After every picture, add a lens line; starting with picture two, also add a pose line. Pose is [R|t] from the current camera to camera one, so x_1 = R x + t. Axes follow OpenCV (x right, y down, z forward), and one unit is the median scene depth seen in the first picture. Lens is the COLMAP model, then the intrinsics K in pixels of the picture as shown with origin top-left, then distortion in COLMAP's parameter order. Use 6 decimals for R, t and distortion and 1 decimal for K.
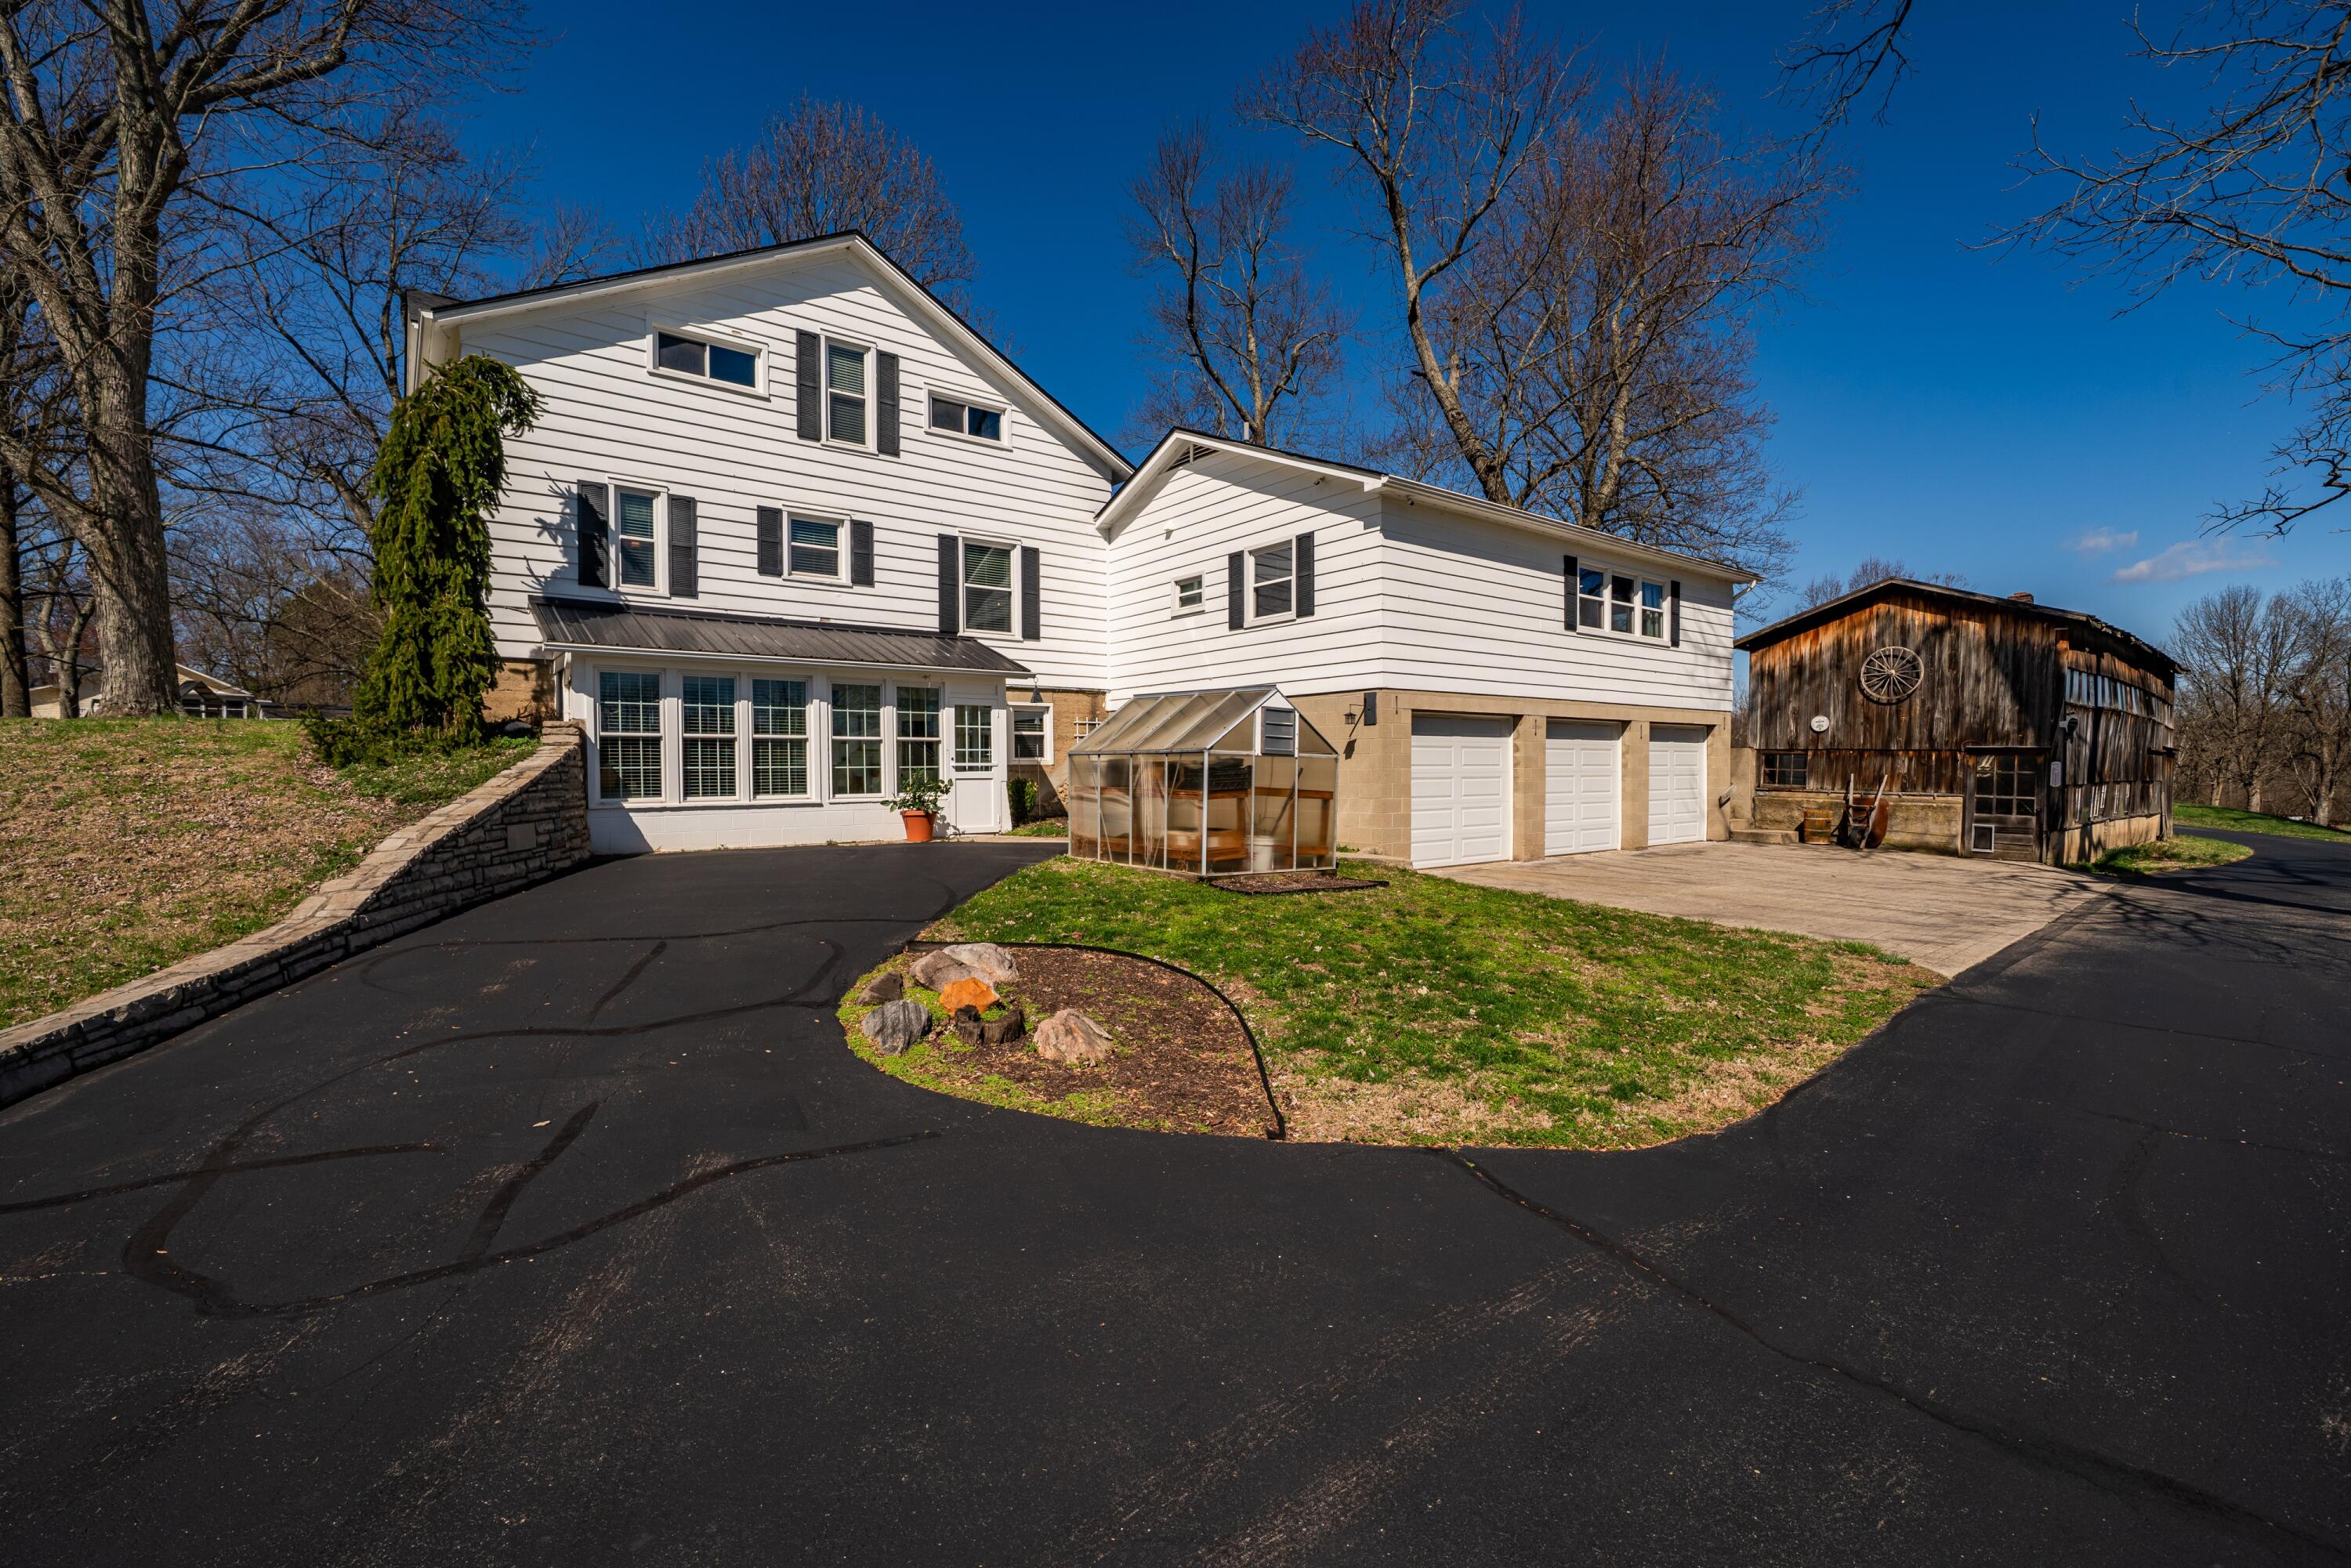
lens RADIAL K [[1010.2, 0, 1175.5], [0, 1010.2, 784.0], [0, 0, 1]] dist [0.002174, 0.000093]
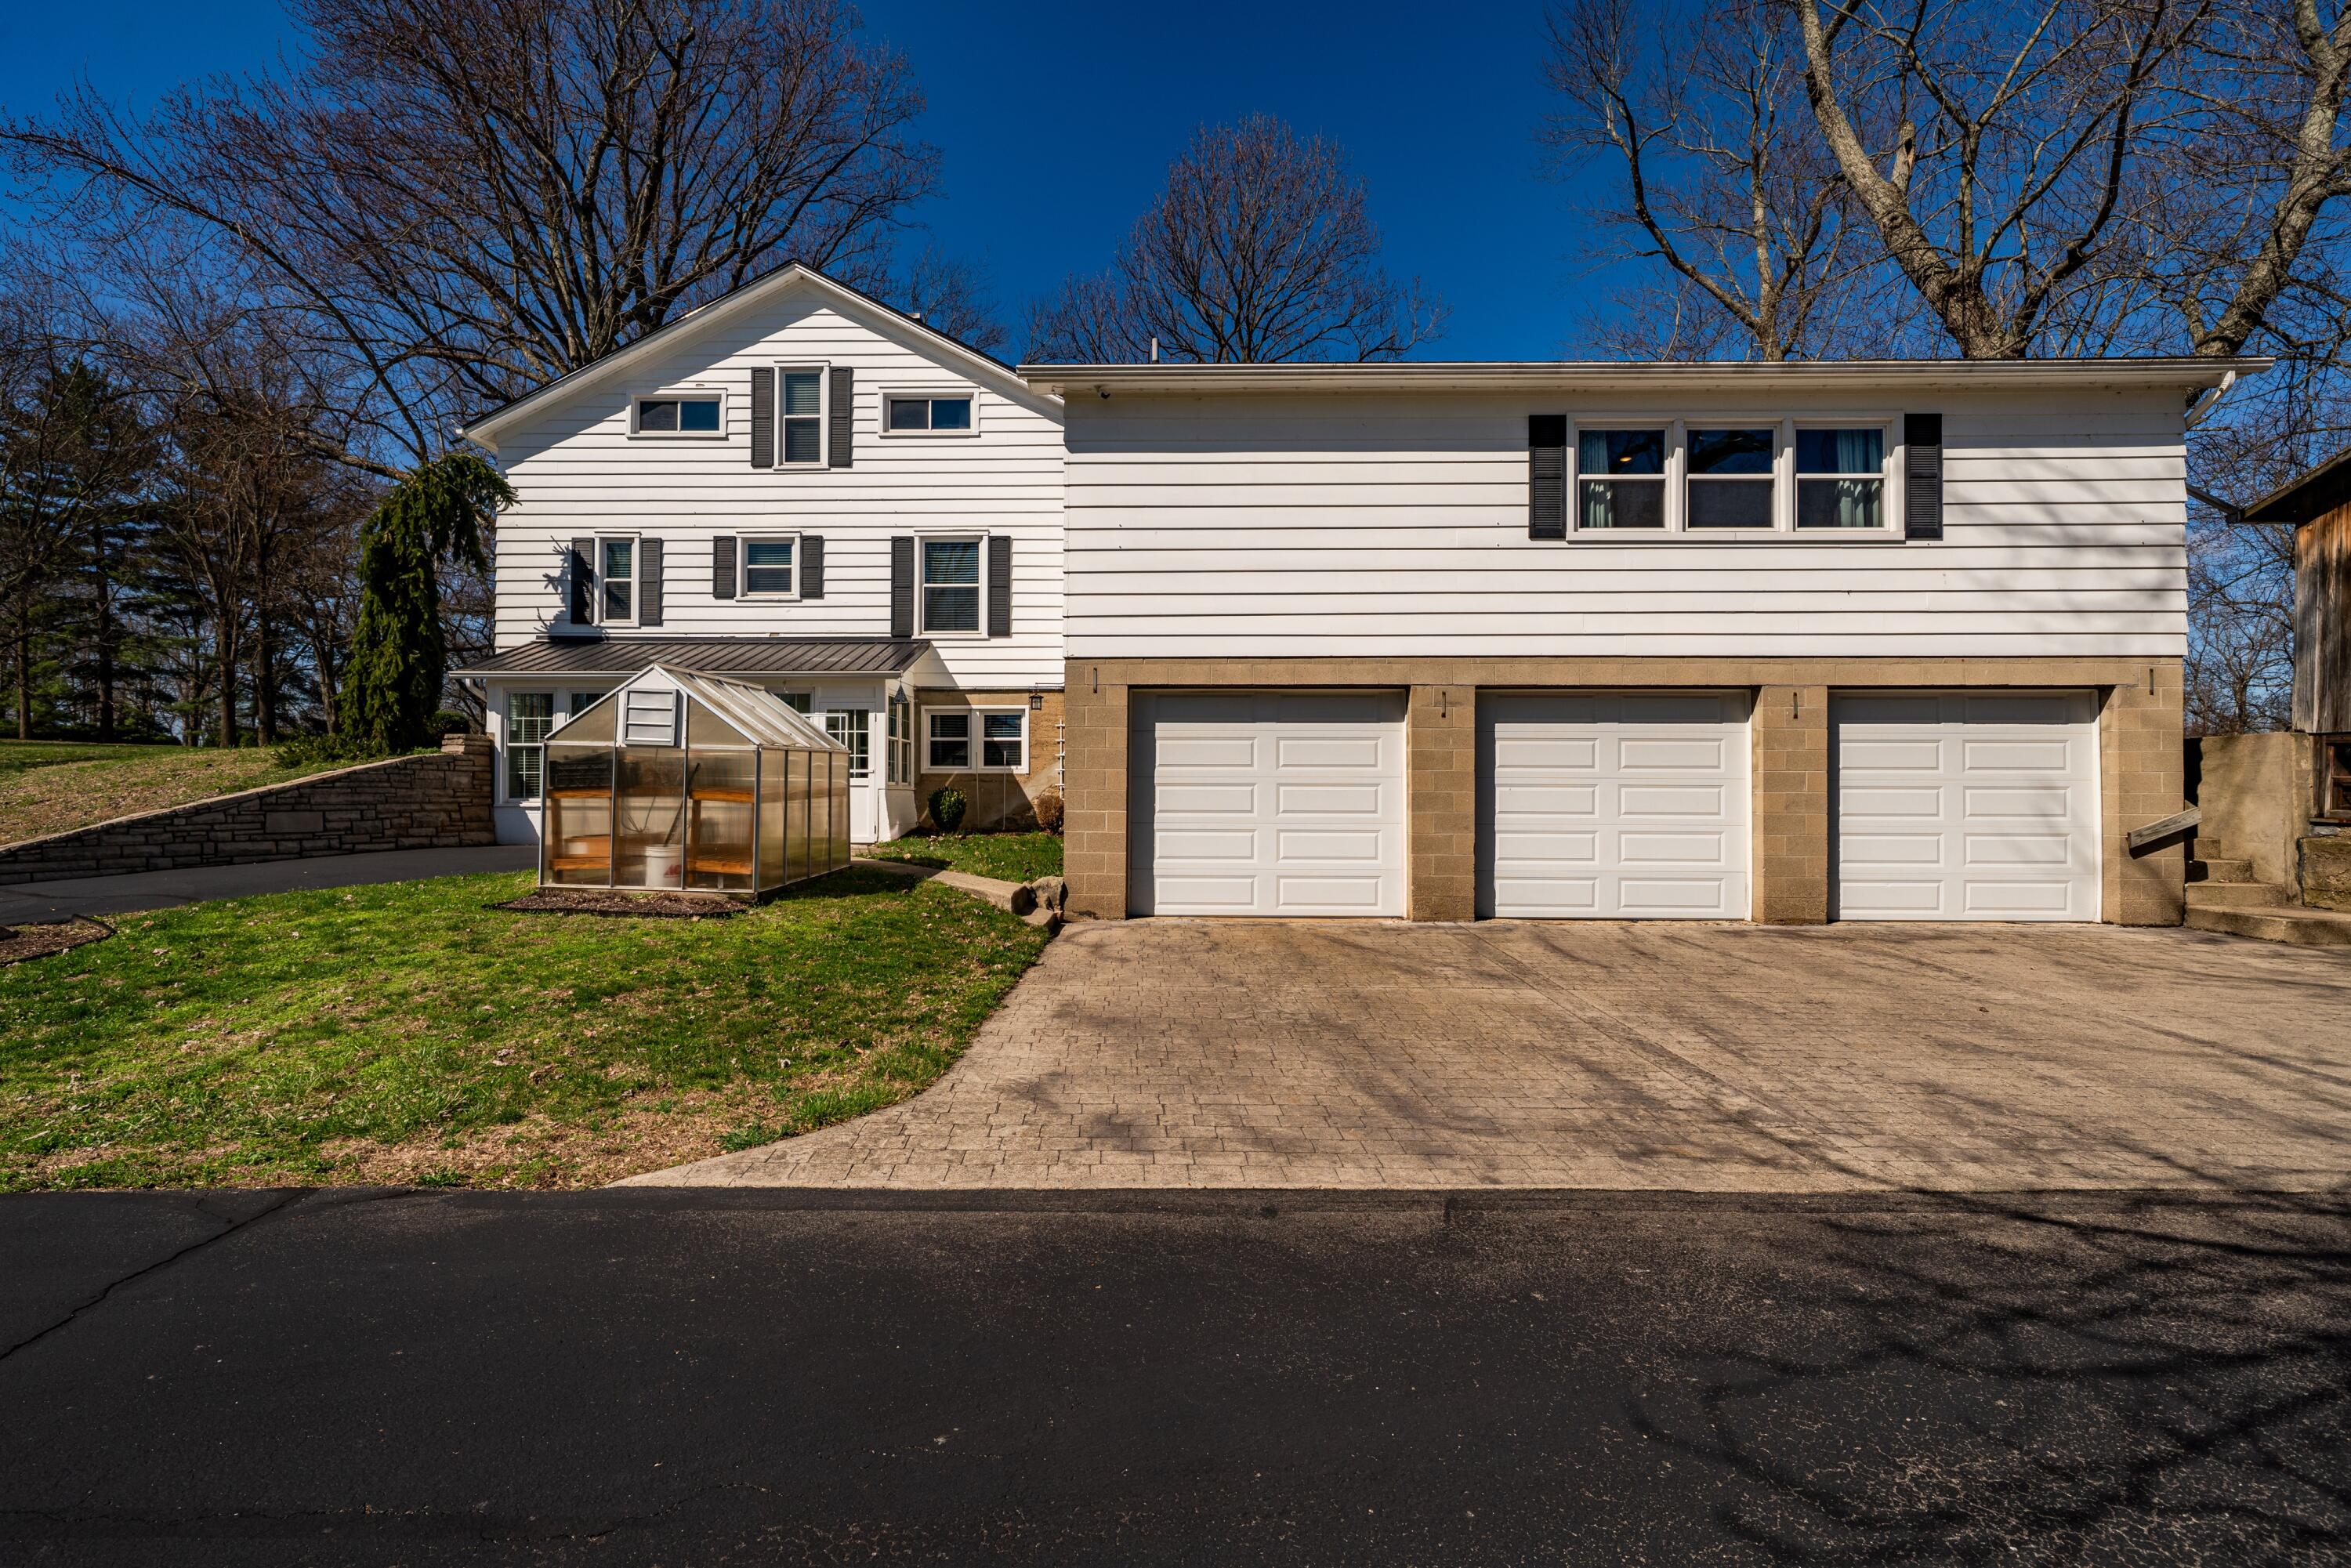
lens RADIAL K [[1055.2, 0, 1150.7], [0, 1055.2, 778.0], [0, 0, 1]] dist [0.002182, 0.000165]
pose [[0.772219, -0.004759, -0.635338, 0.627279], [-0.015484, 0.999534, -0.026307, 0.008499], [0.635167, 0.030152, 0.771786, 0.392796]]
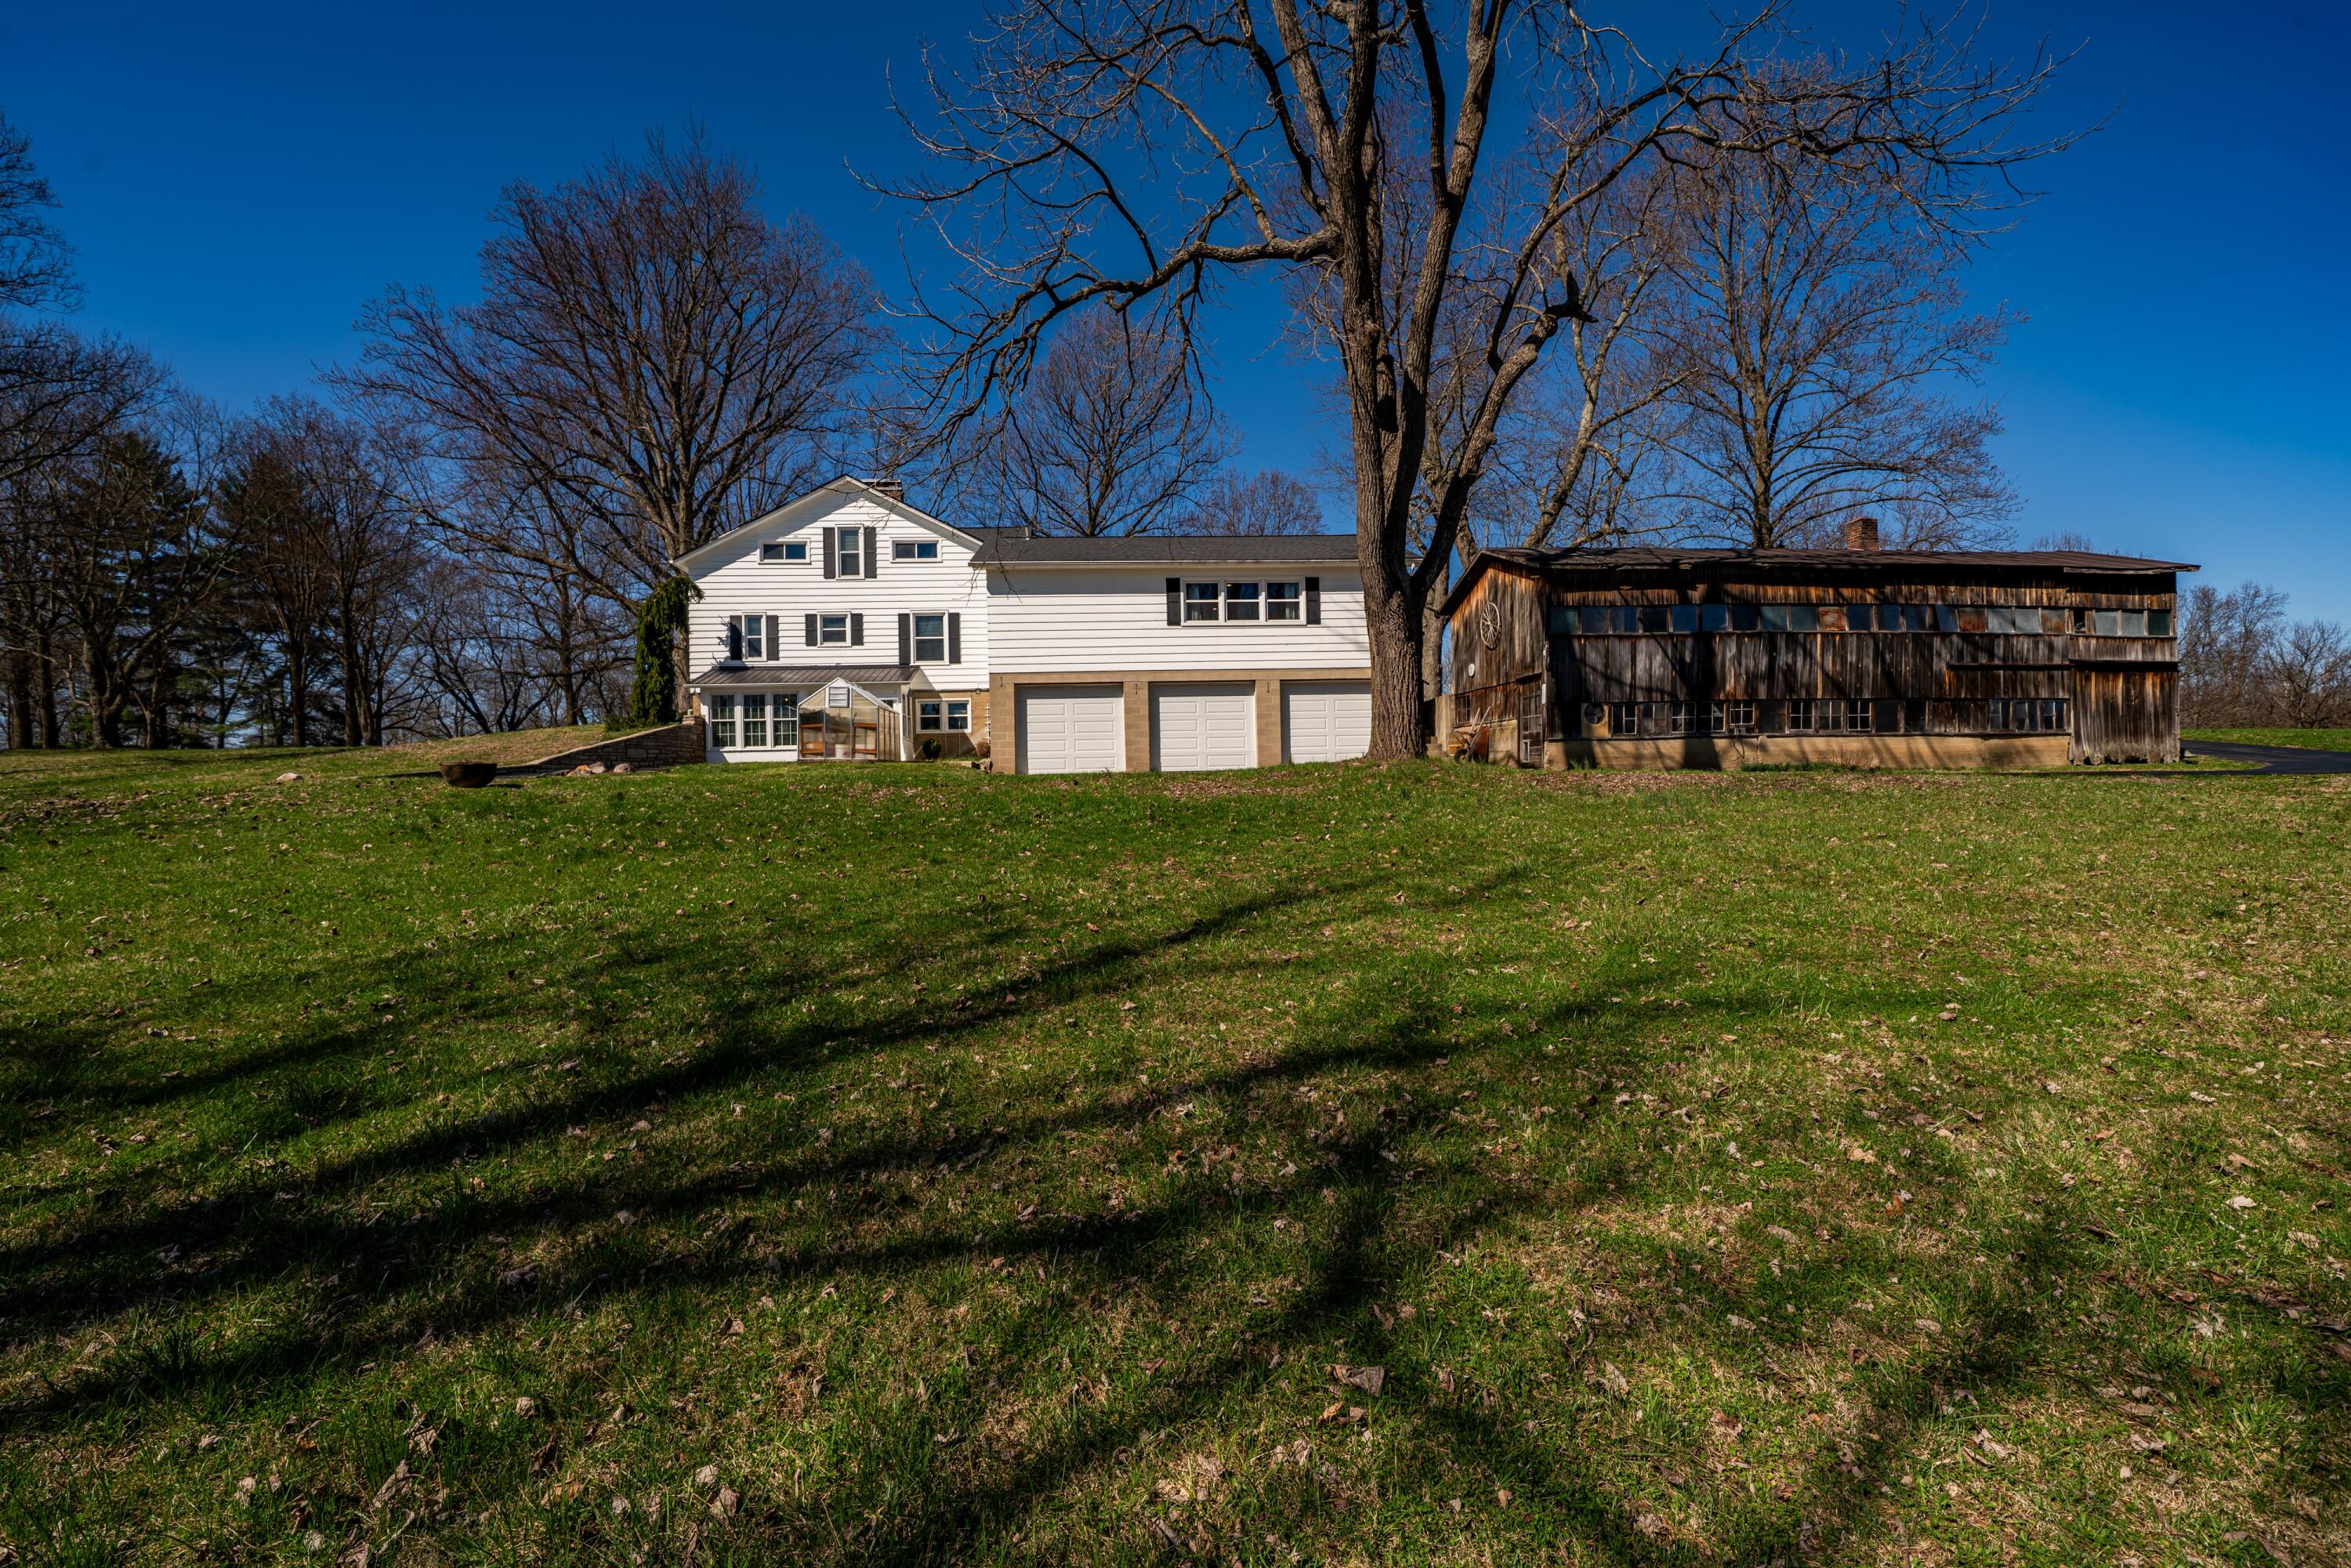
lens RADIAL K [[978.6, 0, 1167.6], [0, 978.6, 788.4], [0, 0, 1]] dist [-0.000254, 0.000193]
pose [[0.828928, -0.023155, -0.558876, 1.266401], [0.012091, 0.999651, -0.023485, 0.139227], [0.559225, 0.012710, 0.828919, -0.260876]]
